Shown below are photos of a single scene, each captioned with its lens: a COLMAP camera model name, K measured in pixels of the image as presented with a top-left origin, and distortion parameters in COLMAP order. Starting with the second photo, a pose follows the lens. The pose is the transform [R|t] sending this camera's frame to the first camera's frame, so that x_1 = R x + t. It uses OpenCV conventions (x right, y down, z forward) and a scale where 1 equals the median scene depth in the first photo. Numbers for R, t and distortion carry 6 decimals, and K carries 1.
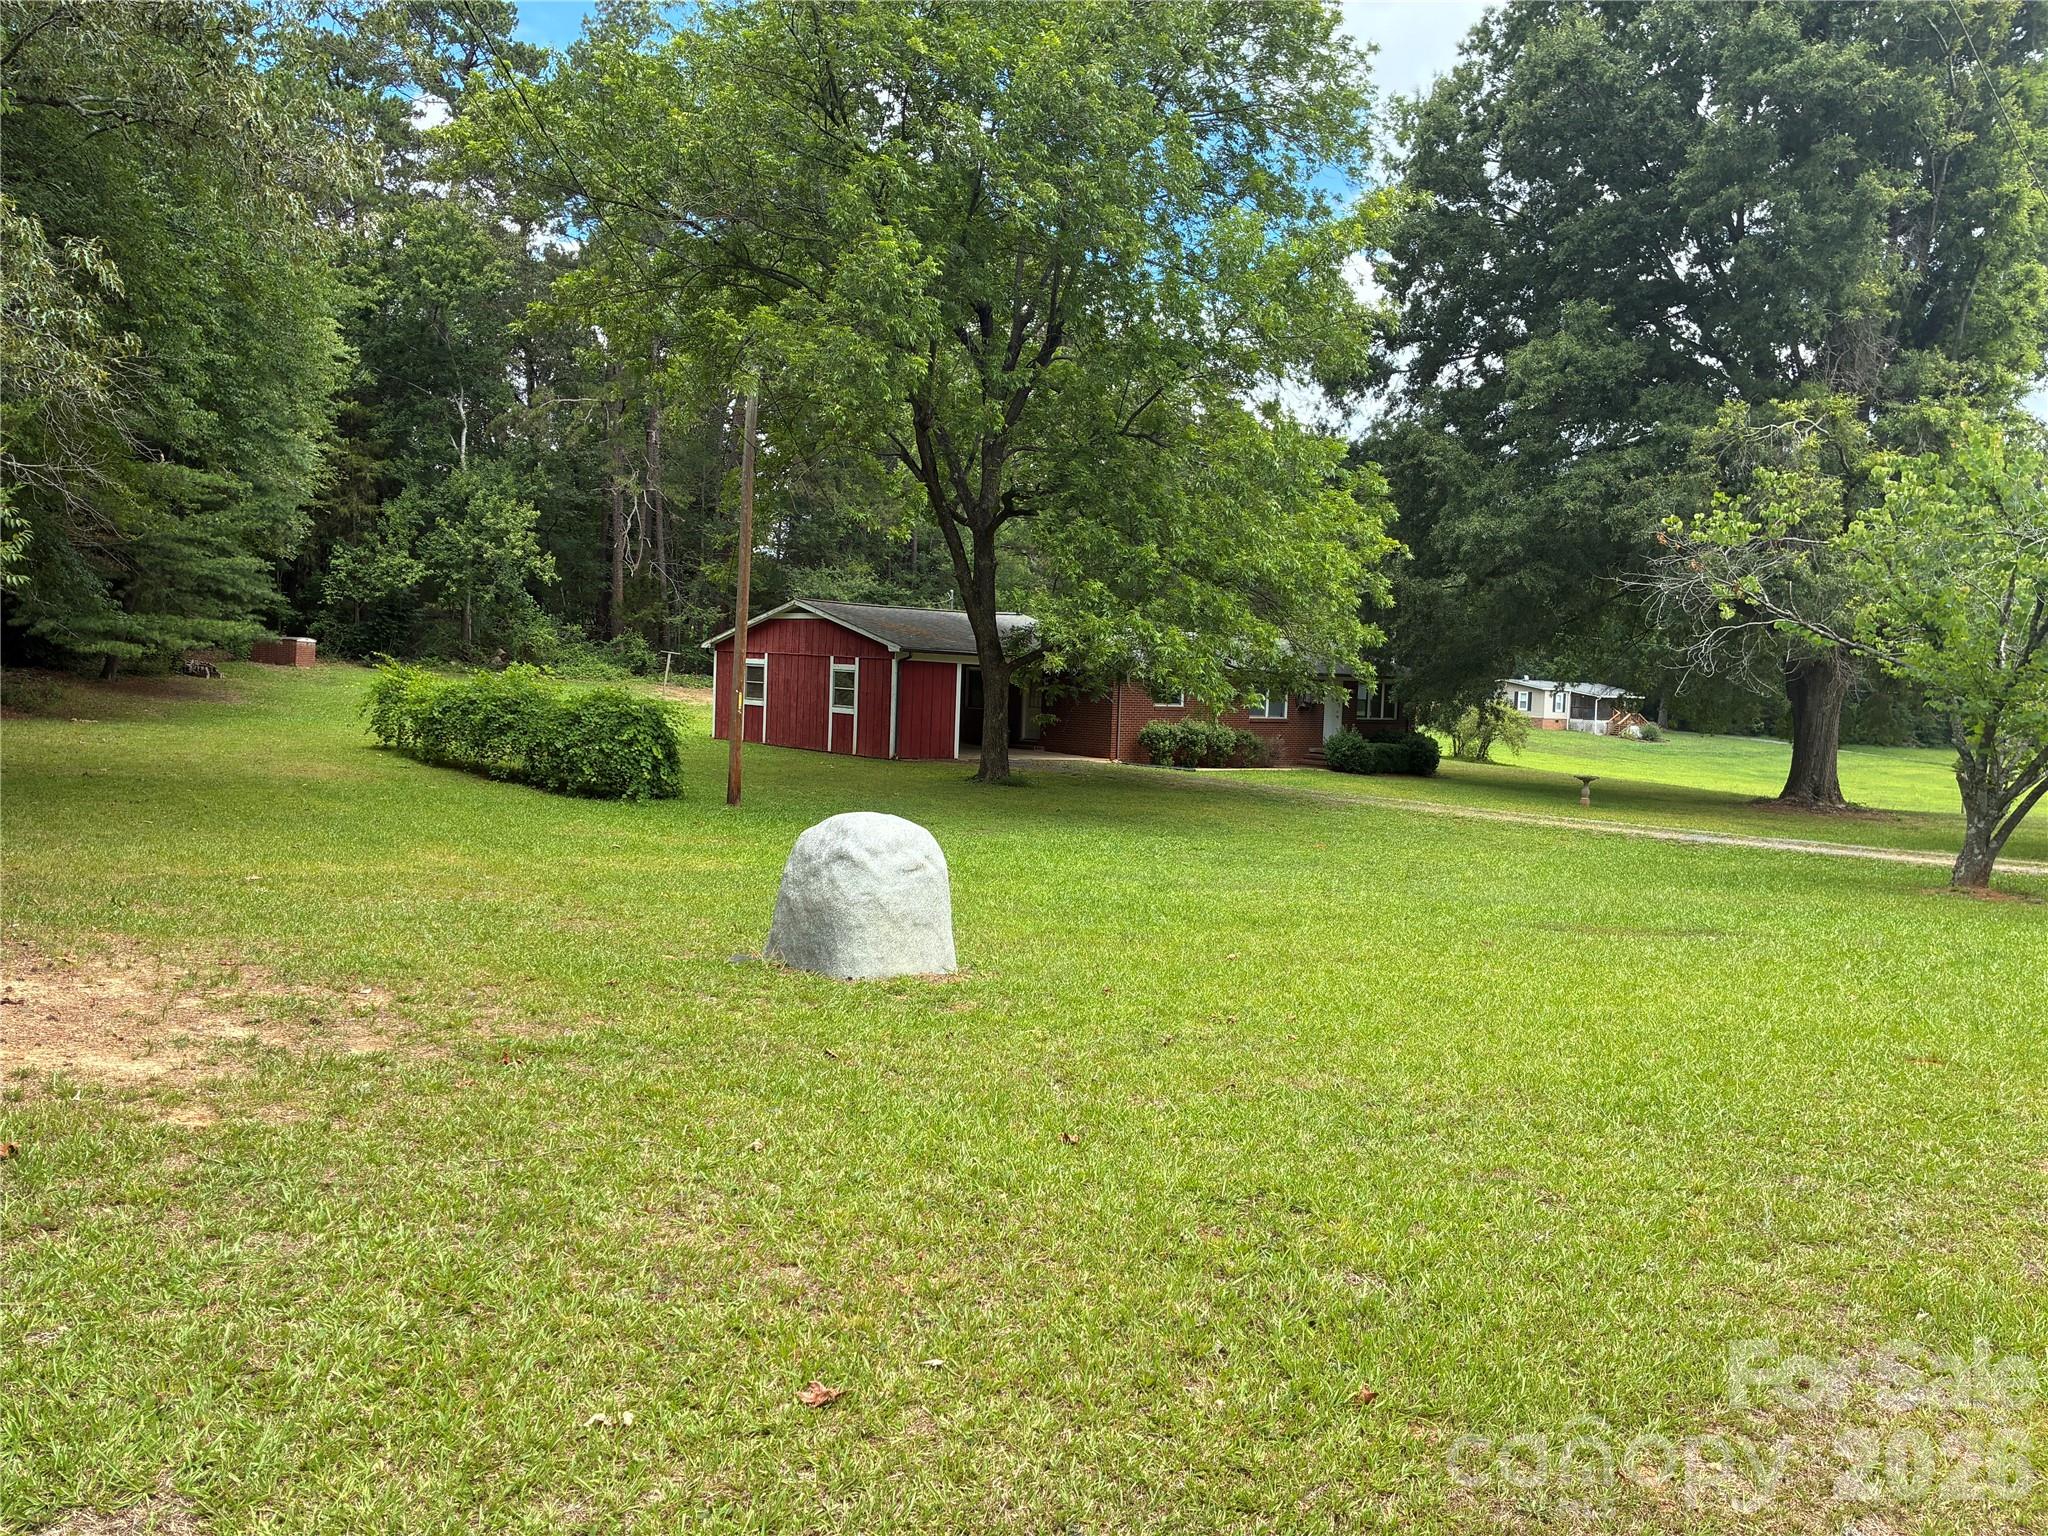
lens RADIAL K [[1572.3, 0, 1023.3], [0, 1572.3, 765.6], [0, 0, 1]] dist [0.009396, -0.001779]
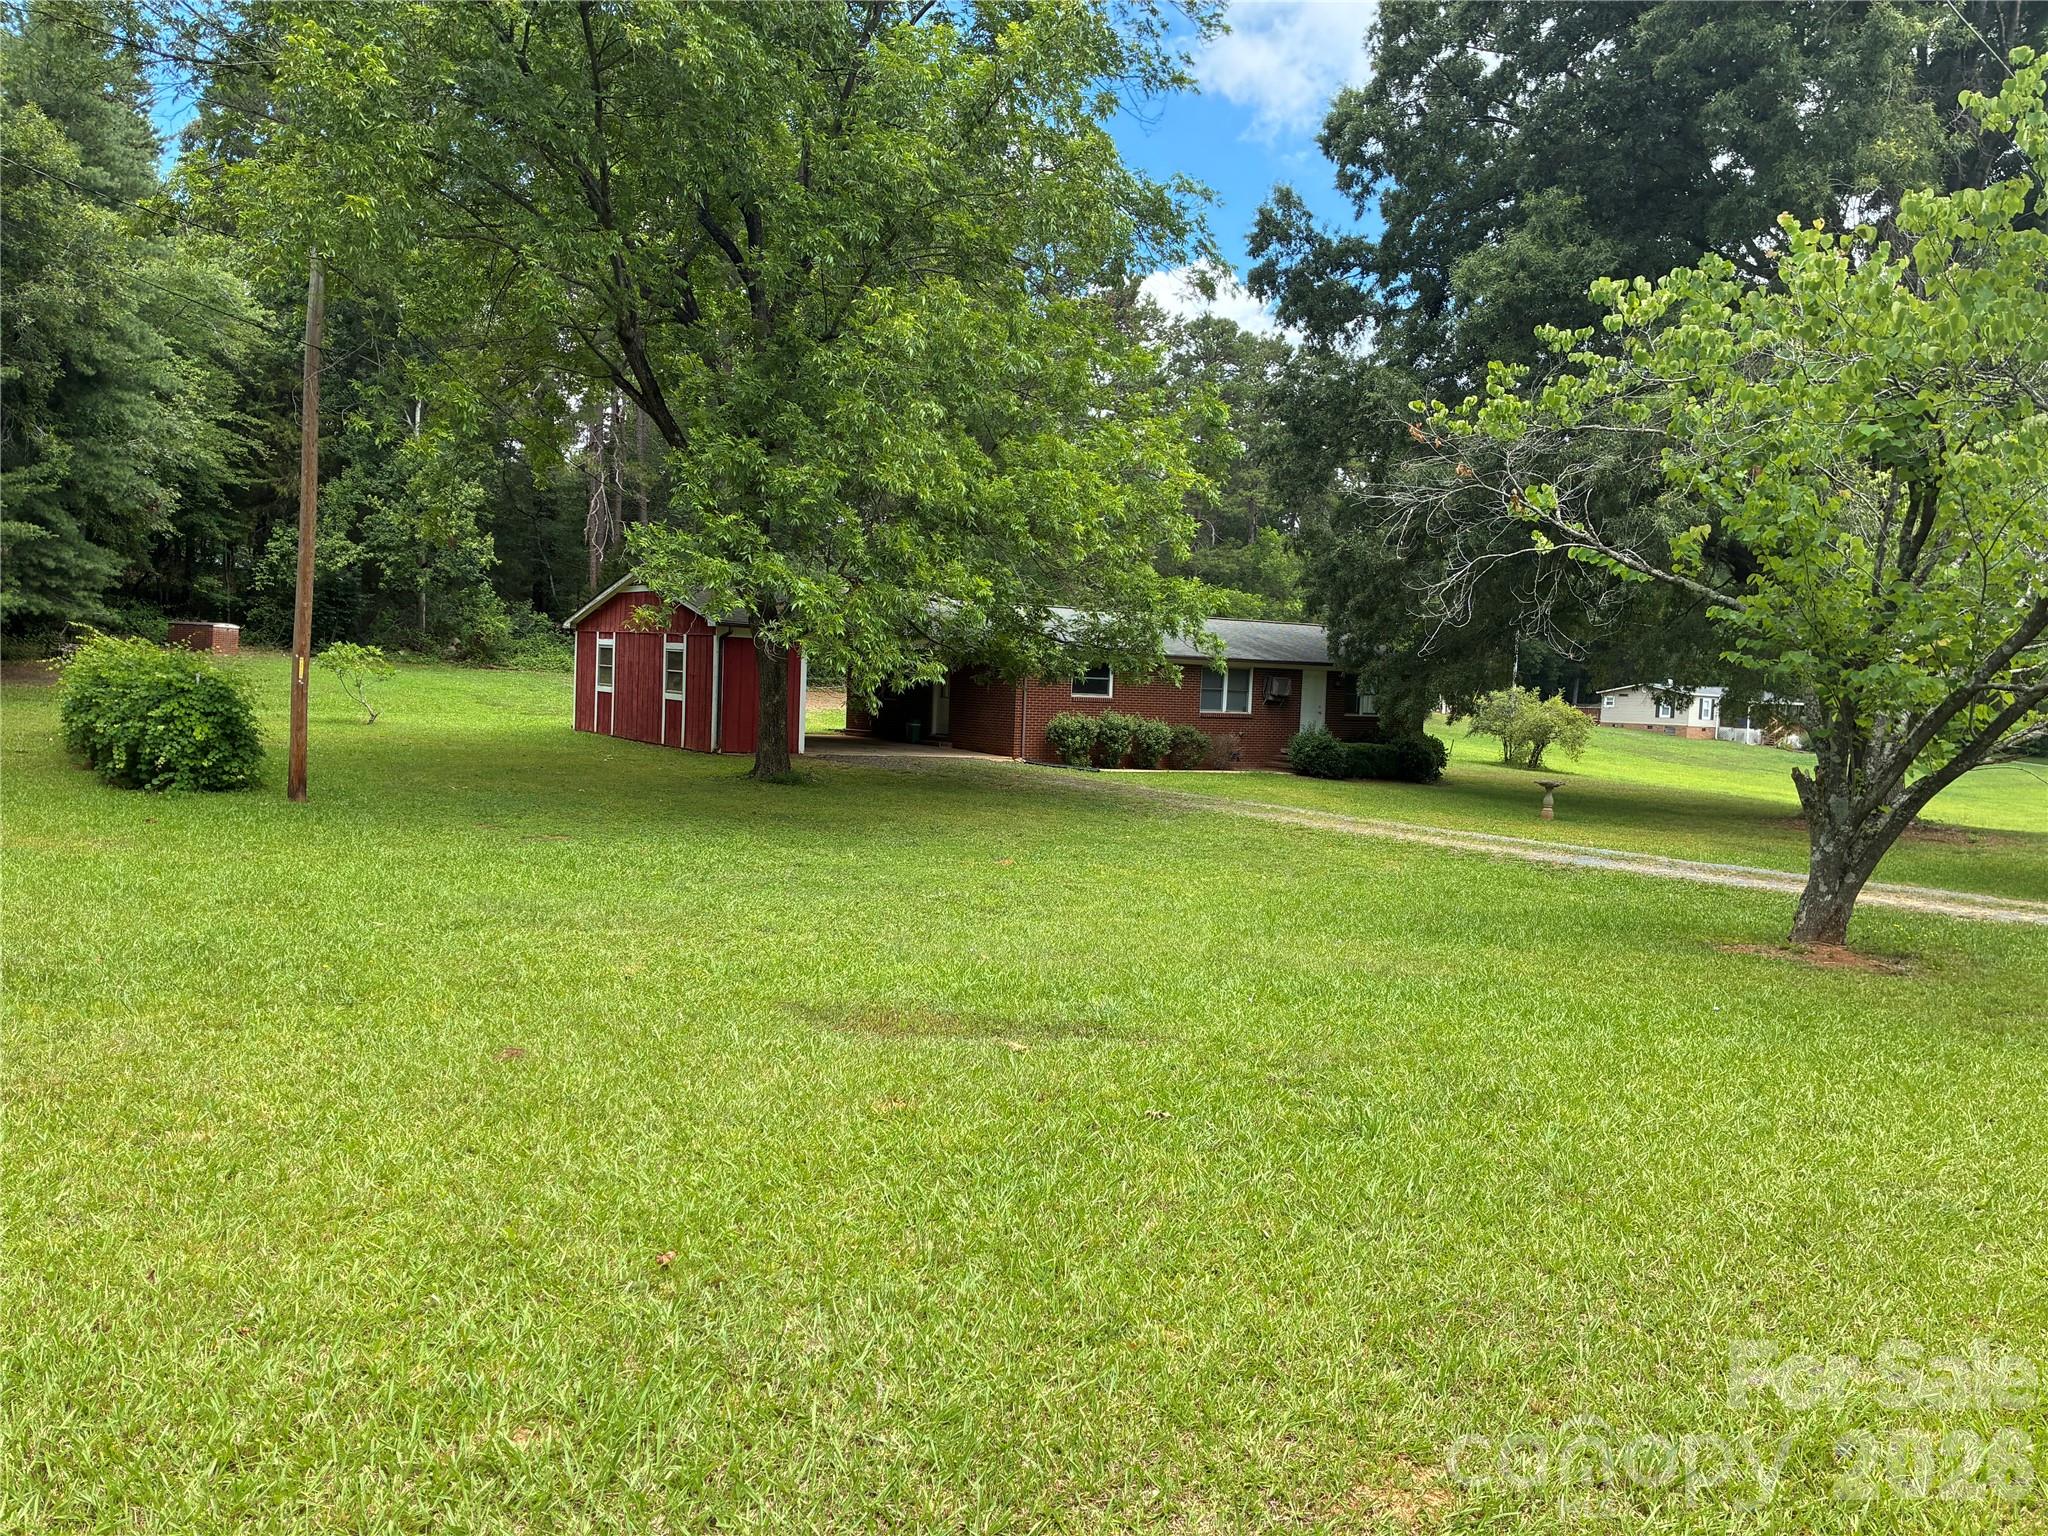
lens RADIAL K [[1572.3, 0, 1023.3], [0, 1572.3, 765.6], [0, 0, 1]] dist [0.009396, -0.001779]
pose [[0.993589, 0.009796, -0.112631, 0.155840], [-0.010446, 0.999932, -0.005182, 0.004904], [0.112573, 0.006325, 0.993623, 0.144790]]
